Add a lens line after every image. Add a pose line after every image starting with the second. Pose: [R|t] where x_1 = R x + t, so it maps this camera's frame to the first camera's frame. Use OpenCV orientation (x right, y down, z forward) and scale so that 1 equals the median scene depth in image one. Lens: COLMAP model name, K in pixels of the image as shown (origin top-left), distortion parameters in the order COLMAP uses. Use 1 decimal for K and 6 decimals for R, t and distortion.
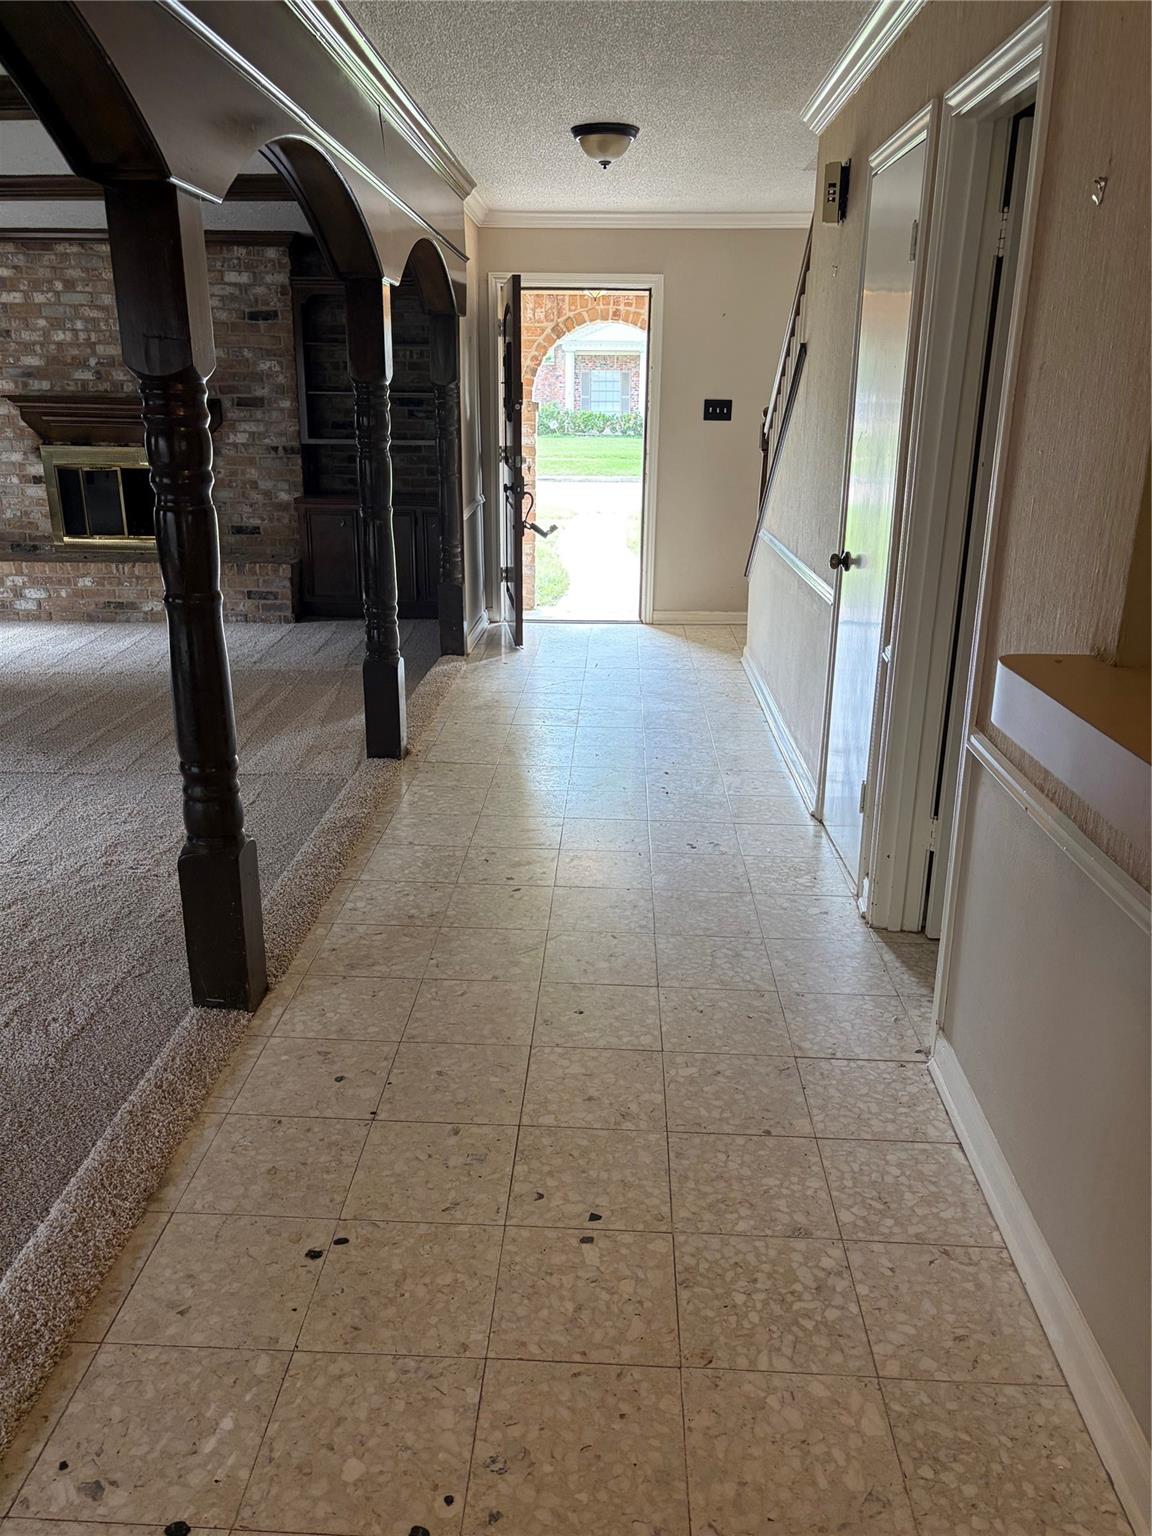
lens RADIAL K [[1168.8, 0, 574.9], [0, 1168.8, 756.9], [0, 0, 1]] dist [0.001953, 0.041258]
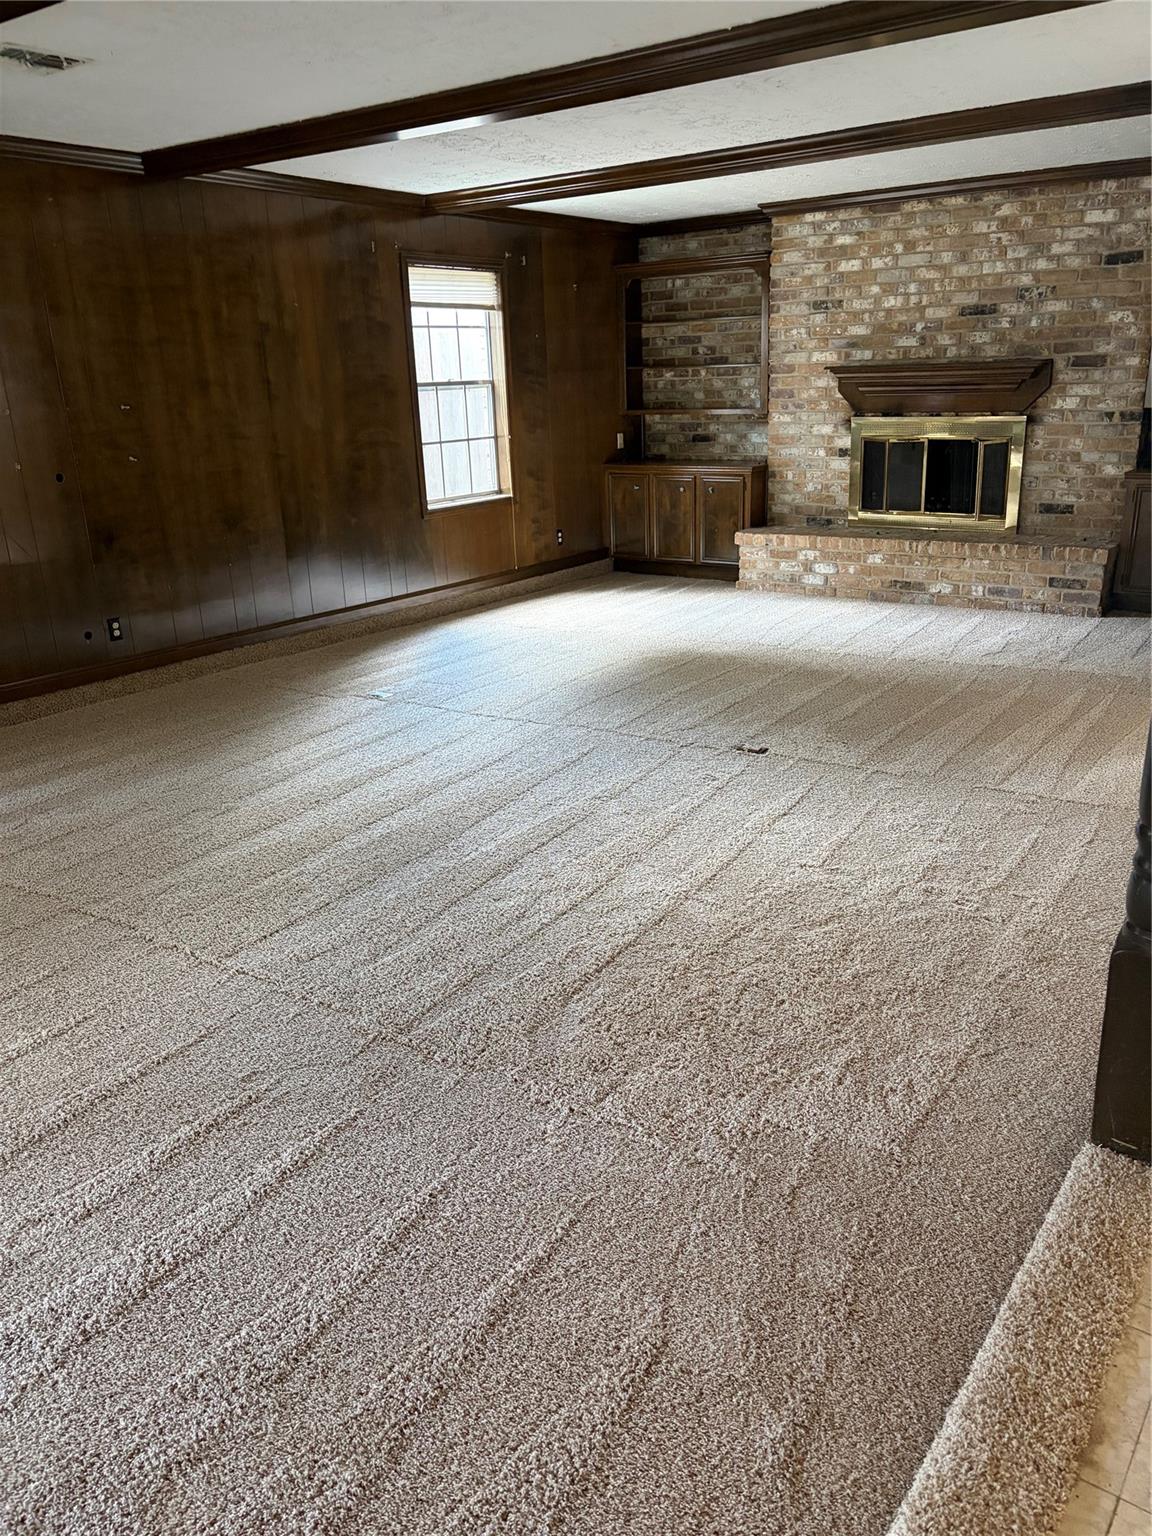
lens RADIAL K [[1168.8, 0, 574.9], [0, 1168.8, 756.9], [0, 0, 1]] dist [0.001953, 0.041258]
pose [[0.829413, 0.139898, -0.540835, -0.081751], [-0.129820, 0.989900, 0.056968, -0.011477], [0.543342, 0.022962, 0.839198, 0.064933]]
